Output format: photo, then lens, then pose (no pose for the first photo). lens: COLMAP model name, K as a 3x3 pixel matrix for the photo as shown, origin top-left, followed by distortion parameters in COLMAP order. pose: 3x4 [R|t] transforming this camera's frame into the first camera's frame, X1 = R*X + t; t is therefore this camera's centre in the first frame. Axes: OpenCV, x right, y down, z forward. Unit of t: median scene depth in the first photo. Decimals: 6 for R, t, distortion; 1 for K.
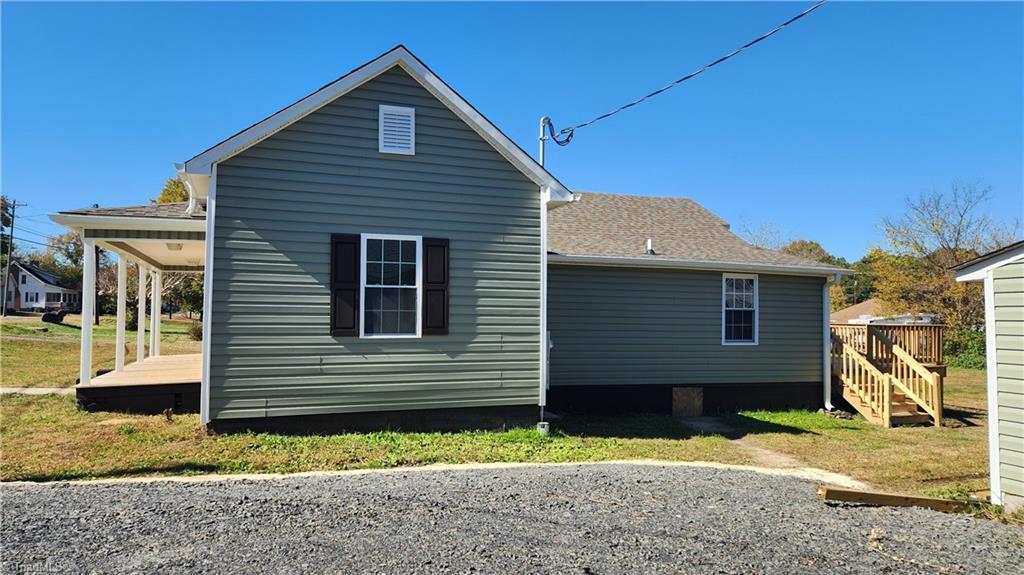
lens RADIAL K [[705.8, 0, 512.0], [0, 705.8, 287.5], [0, 0, 1]] dist [0.089796, -0.078695]
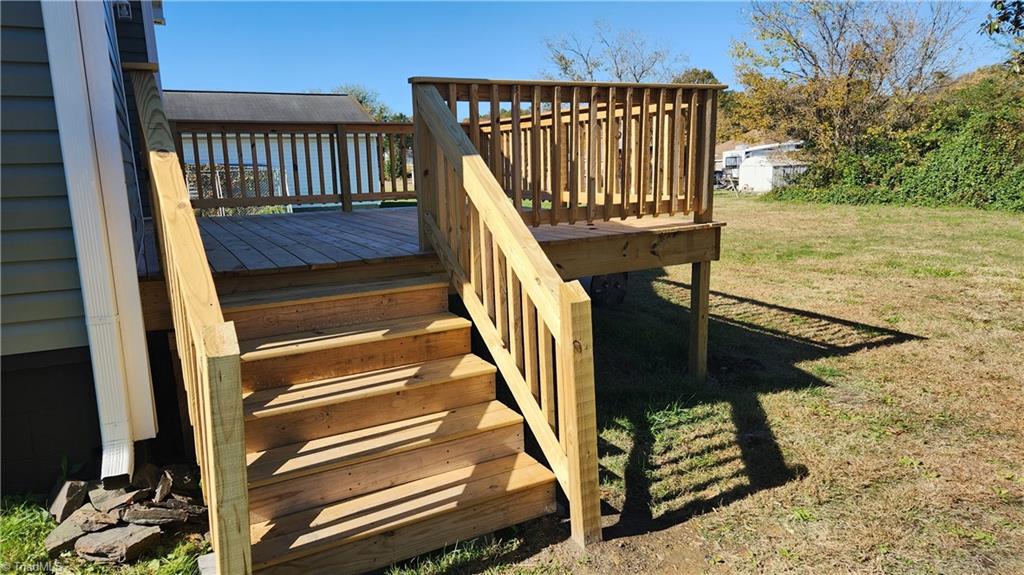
lens RADIAL K [[705.8, 0, 512.0], [0, 705.8, 287.5], [0, 0, 1]] dist [0.089796, -0.078695]
pose [[0.991851, -0.053801, 0.115484, 0.195599], [0.028232, 0.976738, 0.212569, 0.028052], [-0.124235, -0.207577, 0.970298, 0.292169]]
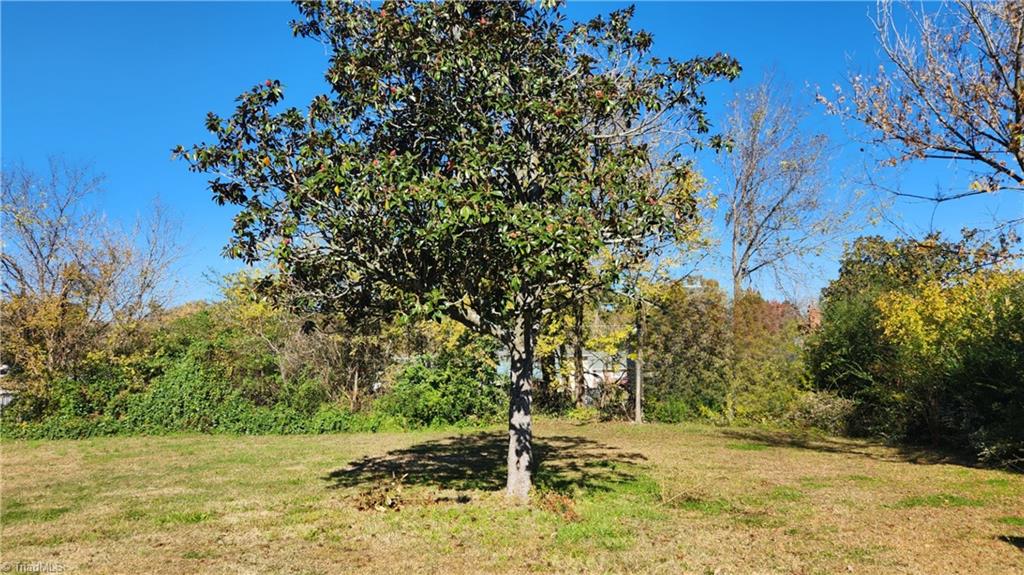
lens RADIAL K [[705.8, 0, 512.0], [0, 705.8, 287.5], [0, 0, 1]] dist [0.089796, -0.078695]
pose [[0.443444, 0.075446, 0.893121, 0.219839], [-0.003110, 0.996575, -0.082641, 0.029286], [-0.896296, 0.033869, 0.442160, 0.339135]]
